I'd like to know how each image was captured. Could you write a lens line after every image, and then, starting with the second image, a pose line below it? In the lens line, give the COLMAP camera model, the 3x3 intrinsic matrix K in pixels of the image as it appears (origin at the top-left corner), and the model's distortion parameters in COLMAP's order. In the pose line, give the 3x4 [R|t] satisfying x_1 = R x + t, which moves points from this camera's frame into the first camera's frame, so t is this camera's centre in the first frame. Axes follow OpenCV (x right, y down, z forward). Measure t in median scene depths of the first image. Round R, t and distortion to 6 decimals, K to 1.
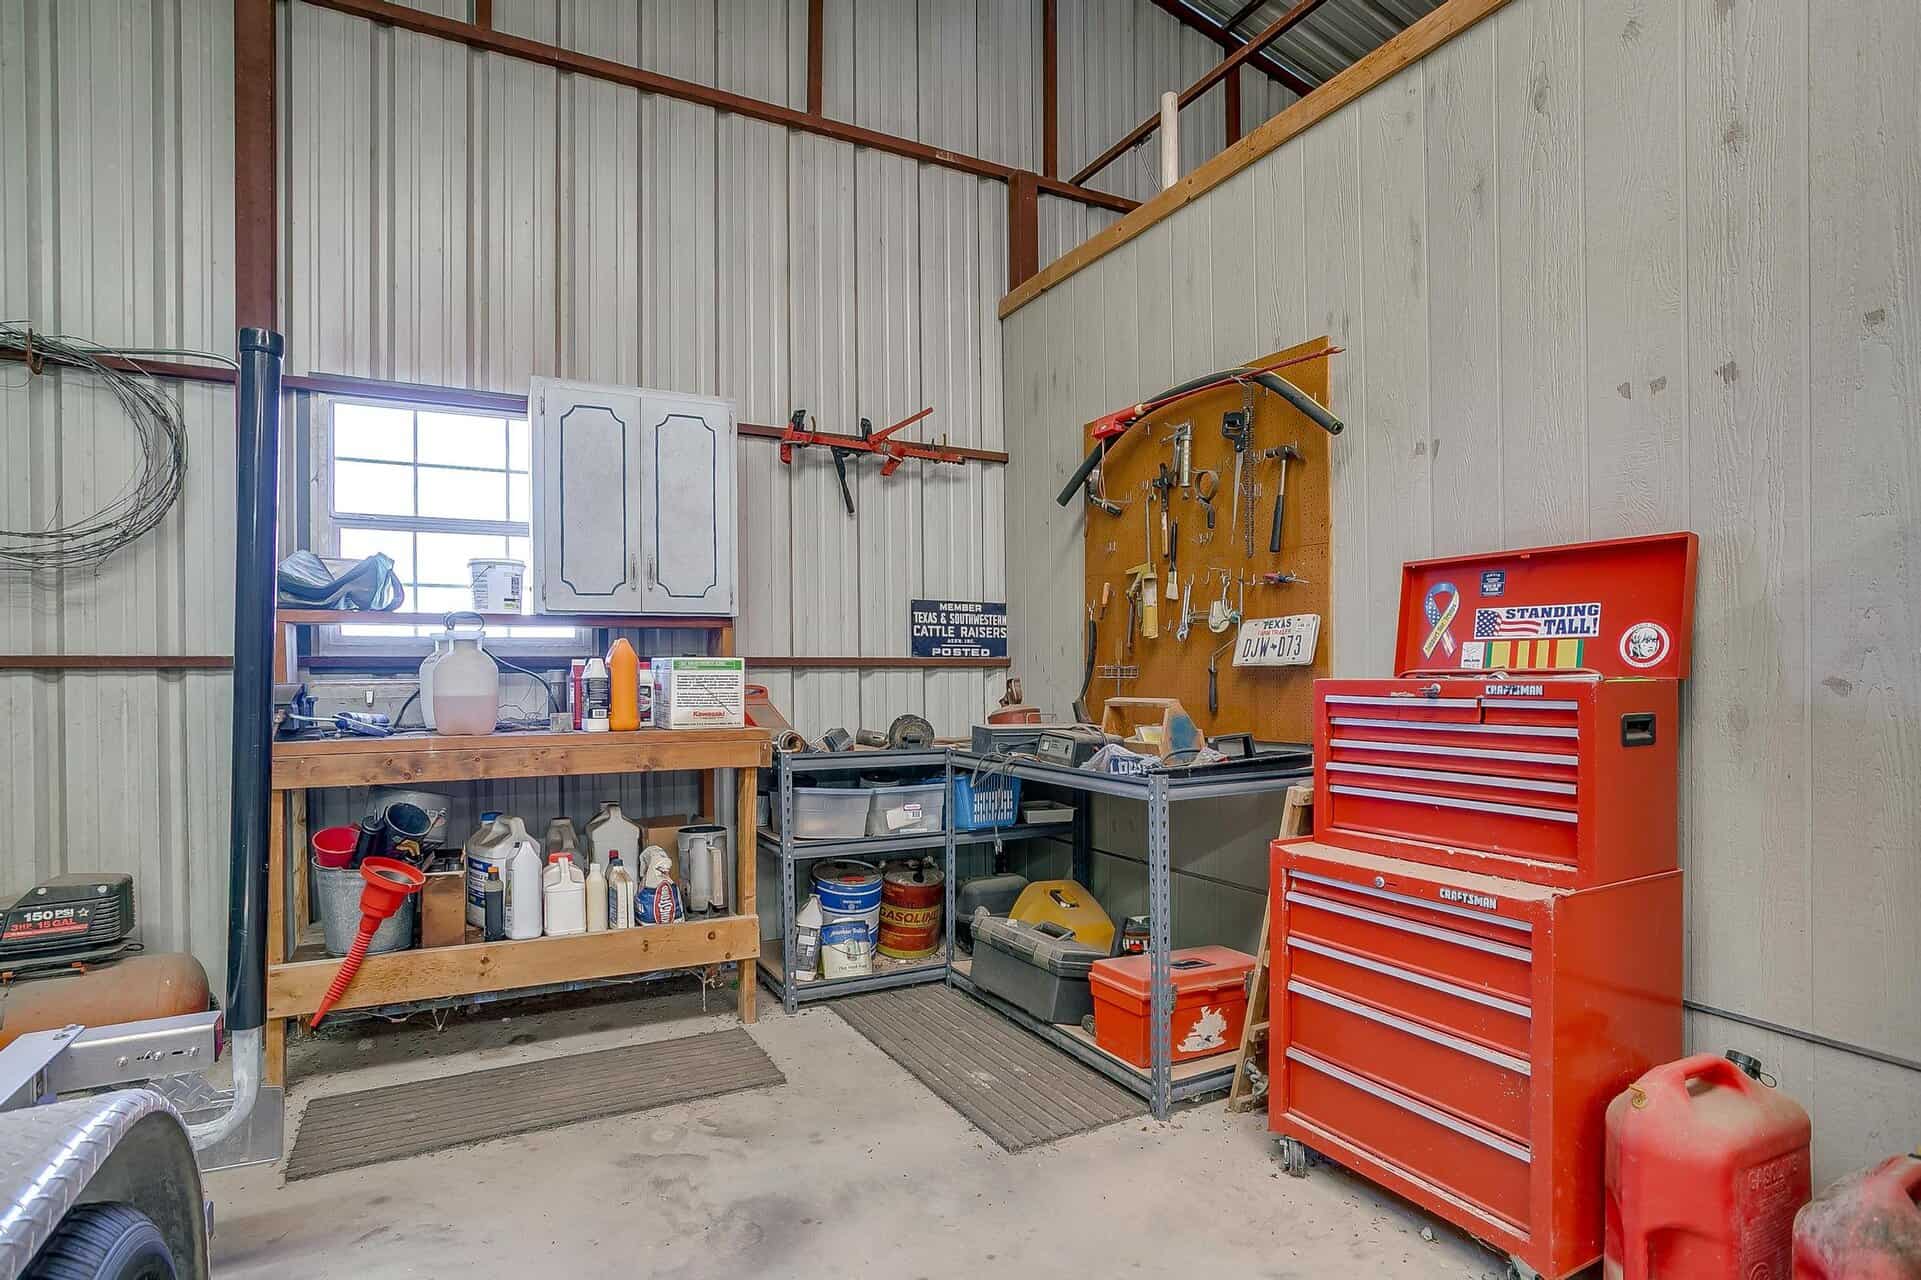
lens RADIAL K [[1041.7, 0, 978.2], [0, 1041.7, 668.6], [0, 0, 1]] dist [-0.022412, 0.000676]
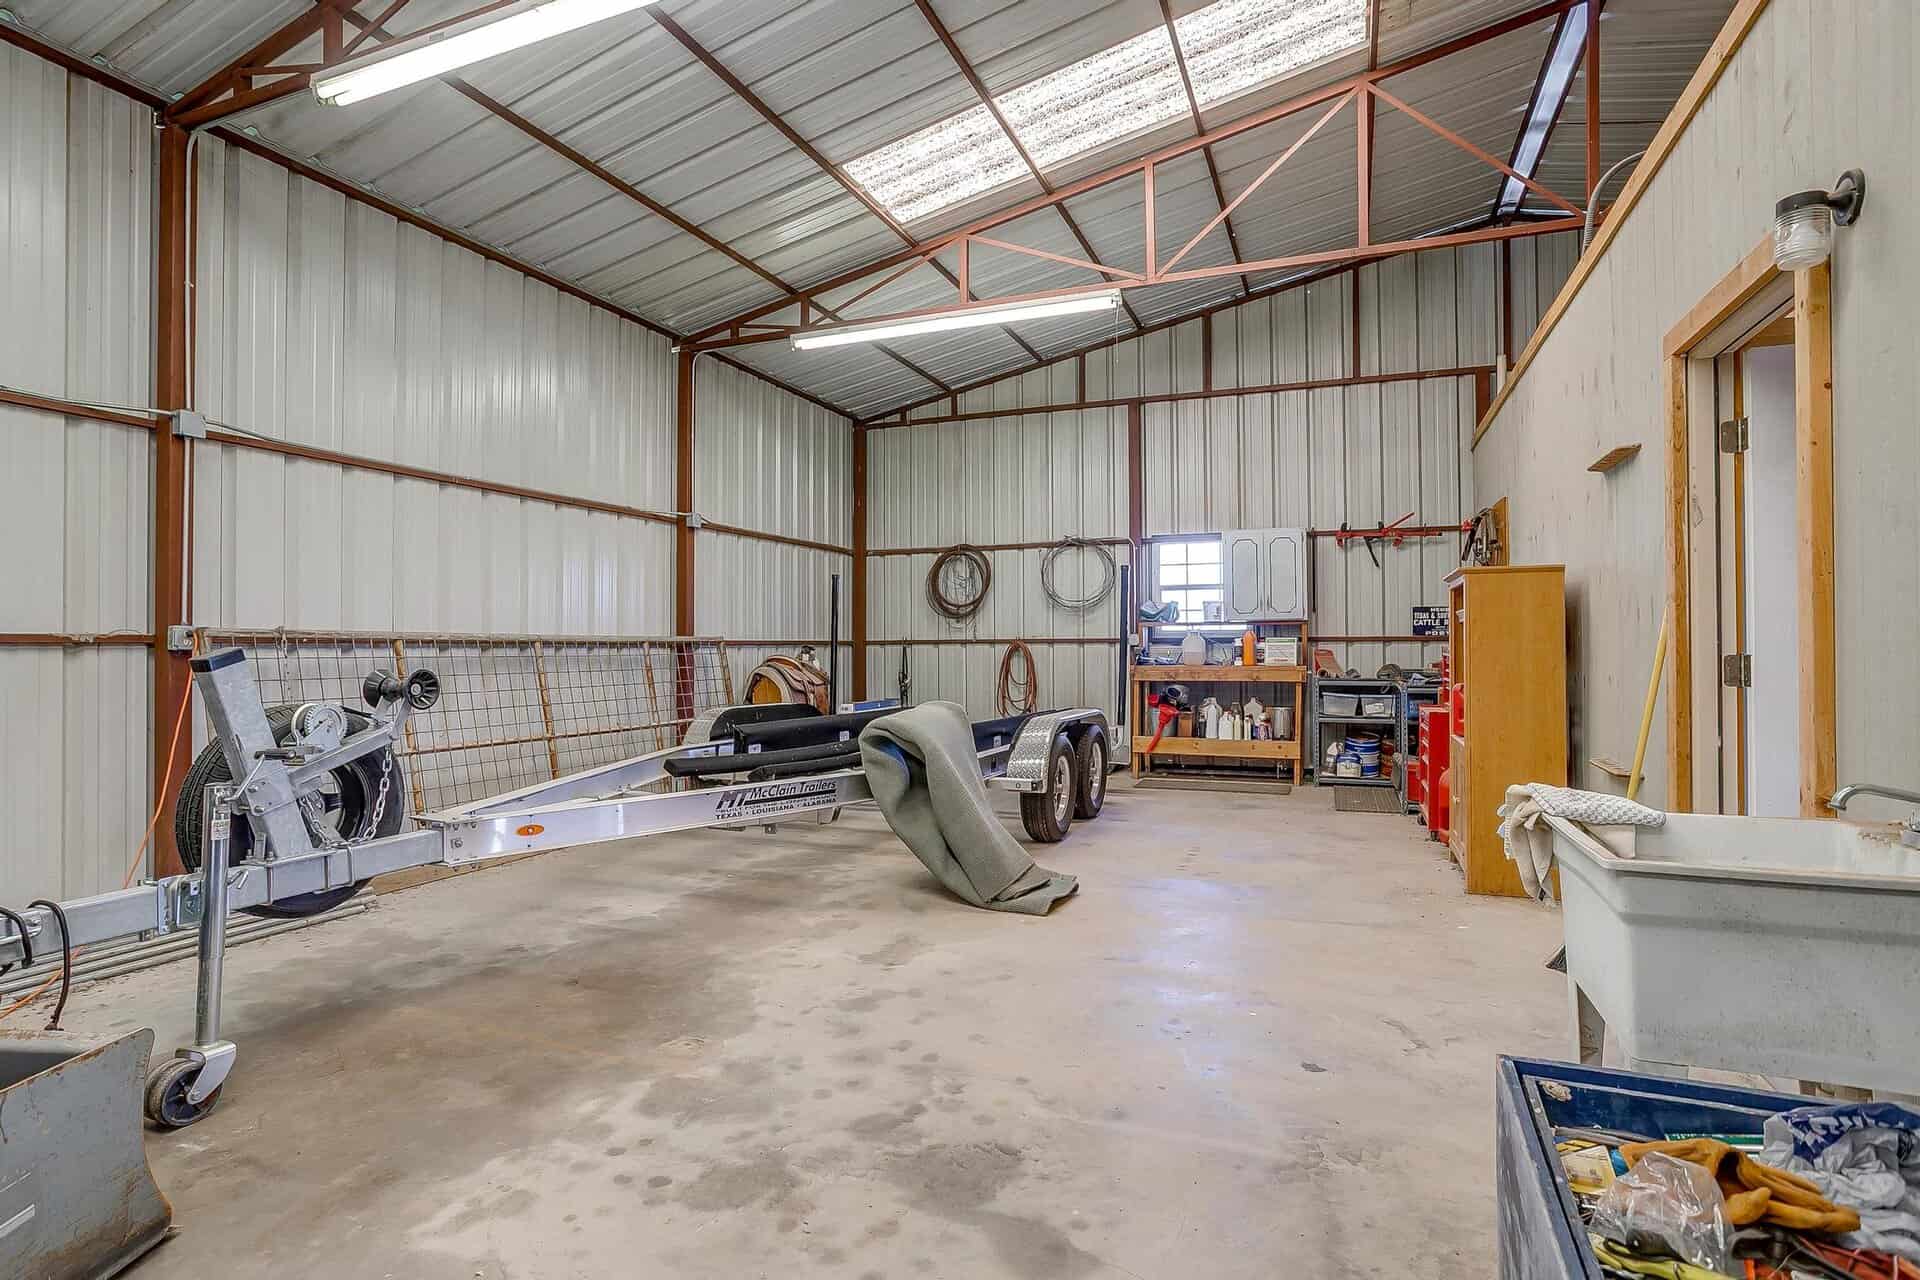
lens RADIAL K [[971.5, 0, 953.8], [0, 971.5, 635.0], [0, 0, 1]] dist [-0.032235, 0.008894]
pose [[0.647332, -0.006777, -0.762178, 0.996253], [0.002147, 0.999973, -0.007068, -0.002080], [0.762205, 0.002939, 0.647329, -1.100210]]
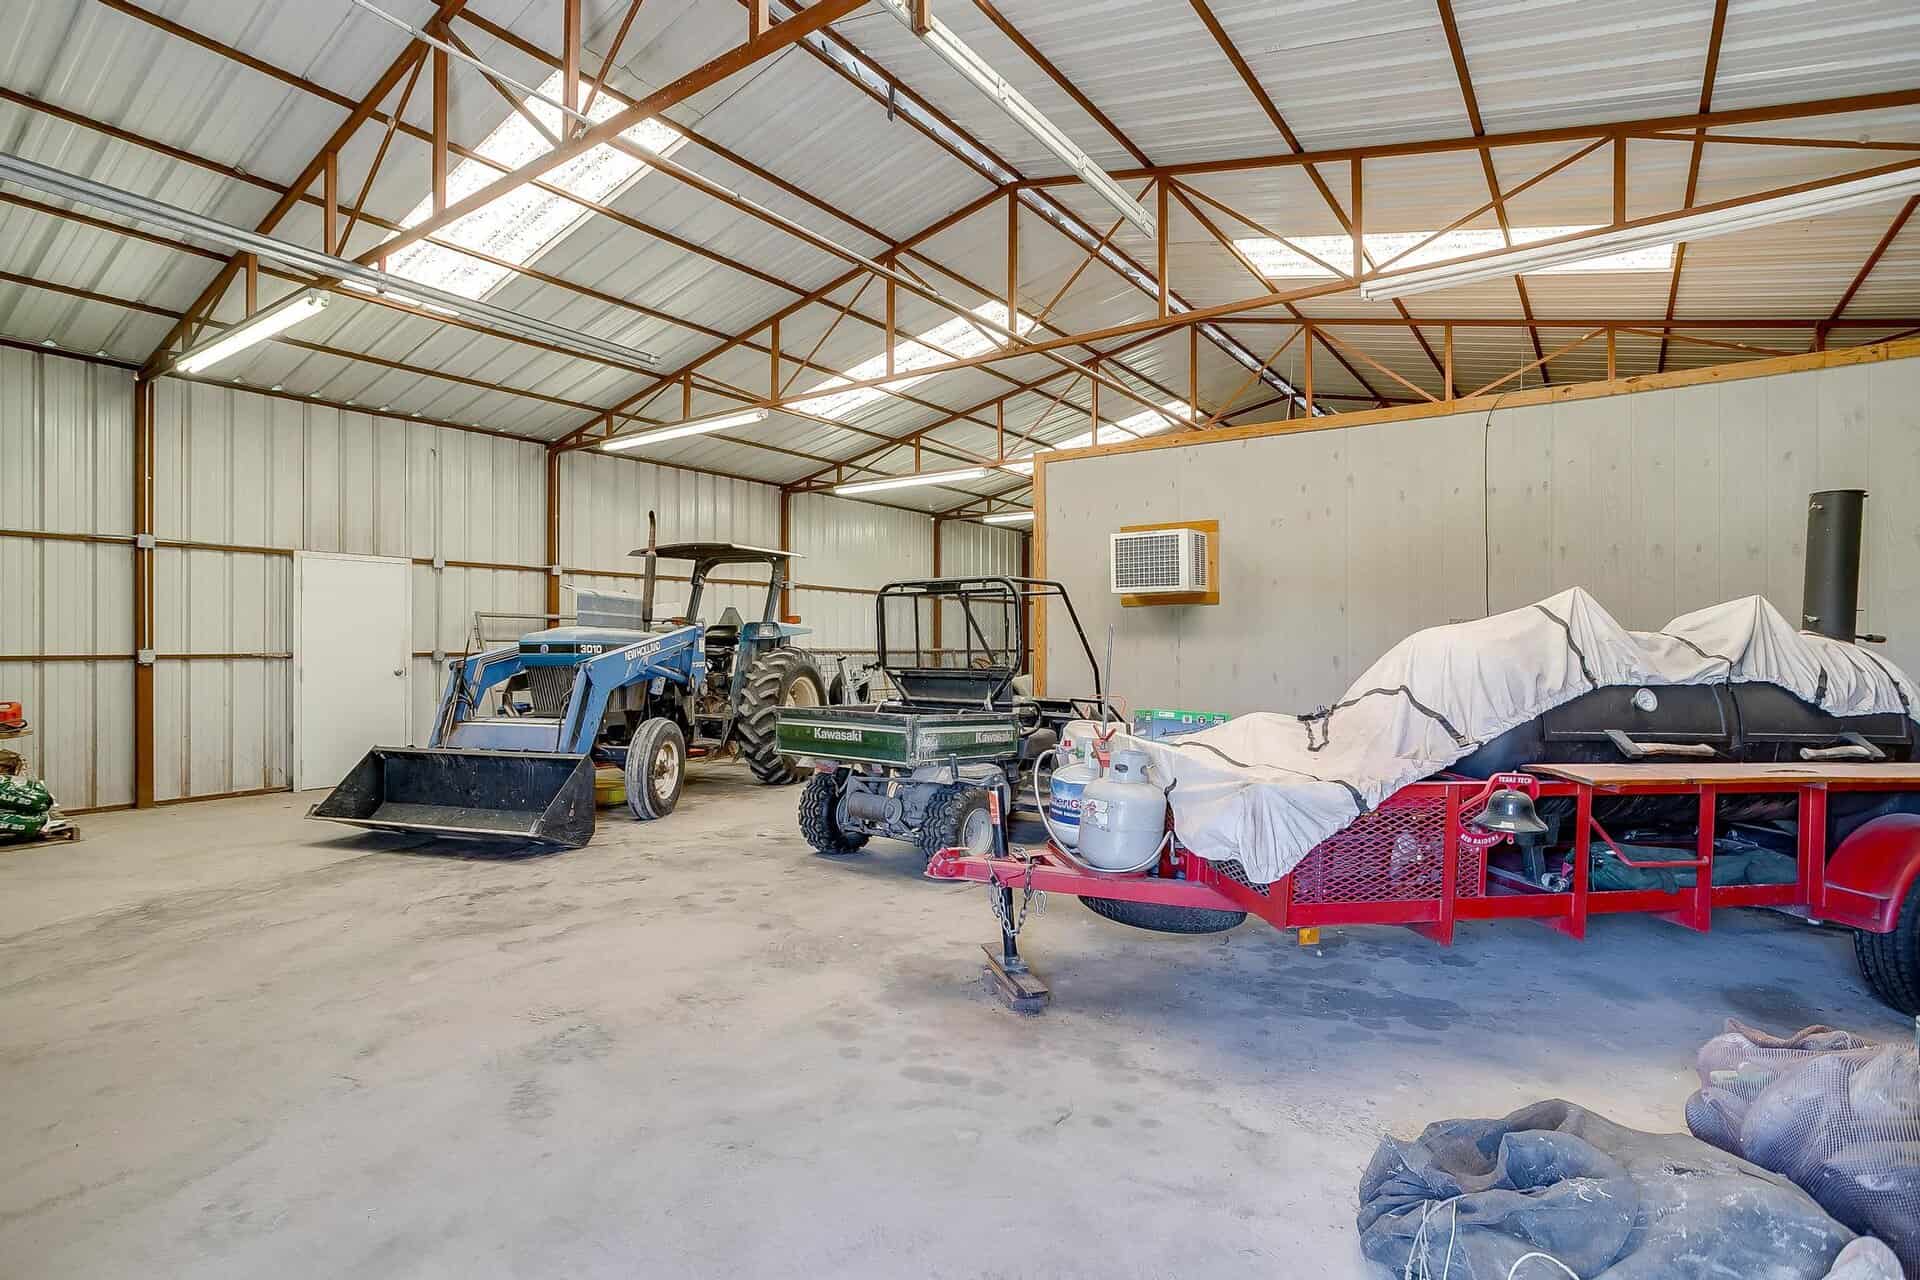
lens RADIAL K [[951.1, 0, 946.1], [0, 951.1, 643.7], [0, 0, 1]] dist [-0.043559, 0.023387]
pose [[0.450982, 0.003345, -0.892527, 3.192615], [-0.003960, 0.999991, 0.001747, -0.045748], [0.892524, 0.002746, 0.450991, -2.242645]]
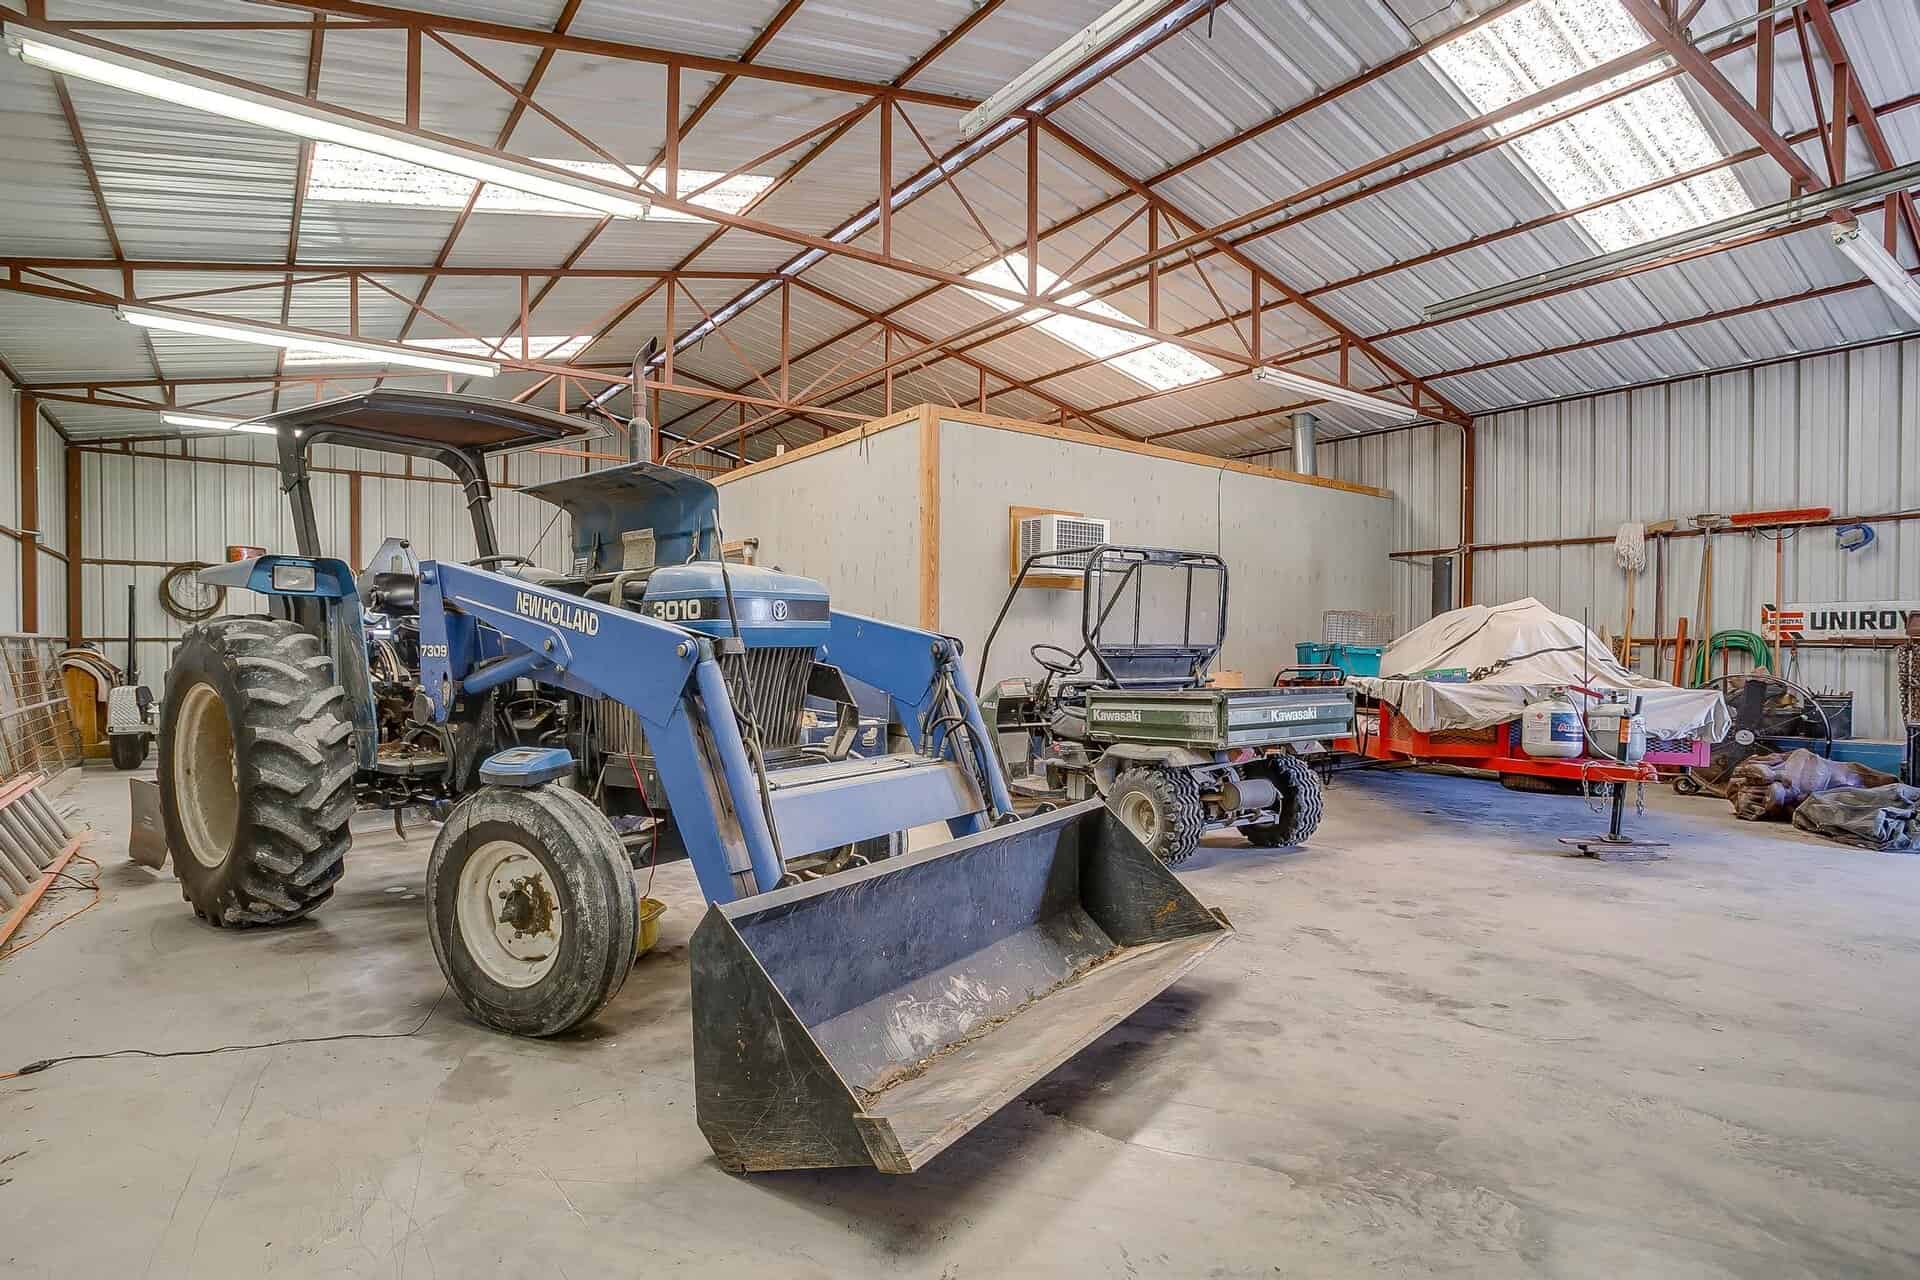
lens RADIAL K [[971.5, 0, 943.5], [0, 971.5, 656.8], [0, 0, 1]] dist [-0.032235, 0.008894]
pose [[0.988562, 0.003851, 0.150763, 1.018921], [-0.005534, 0.999927, 0.010745, 0.006765], [-0.150711, -0.011456, 0.988512, -3.041853]]
